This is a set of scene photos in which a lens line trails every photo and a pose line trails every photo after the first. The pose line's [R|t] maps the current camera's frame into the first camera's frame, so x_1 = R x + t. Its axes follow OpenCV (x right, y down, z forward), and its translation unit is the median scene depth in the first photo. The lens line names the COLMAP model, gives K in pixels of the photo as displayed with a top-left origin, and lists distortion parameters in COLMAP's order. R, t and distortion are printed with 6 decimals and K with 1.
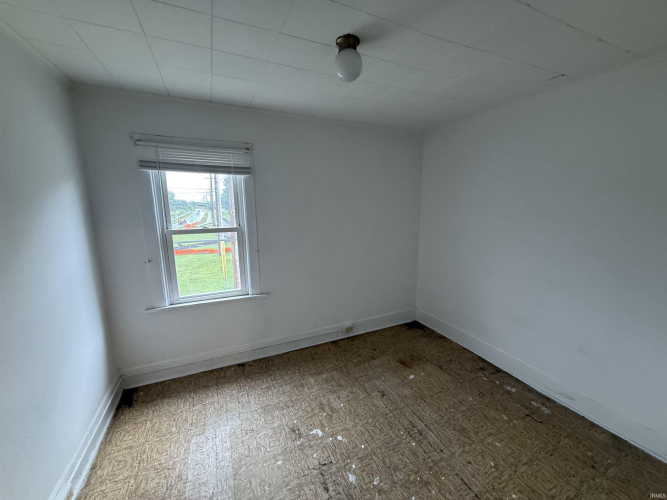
lens RADIAL K [[266.3, 0, 333.3], [0, 266.3, 249.8], [0, 0, 1]] dist [-0.006390, 0.000769]
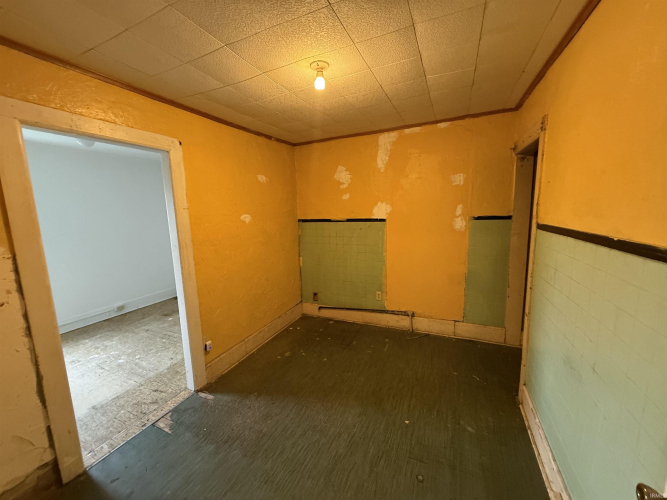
lens RADIAL K [[266.3, 0, 333.5], [0, 266.3, 248.5], [0, 0, 1]] dist [-0.006390, 0.000769]
pose [[0.755498, -0.110703, 0.645731, 0.050859], [0.131726, 0.991160, 0.015805, 0.162254], [-0.641772, 0.073119, 0.763402, -0.856457]]
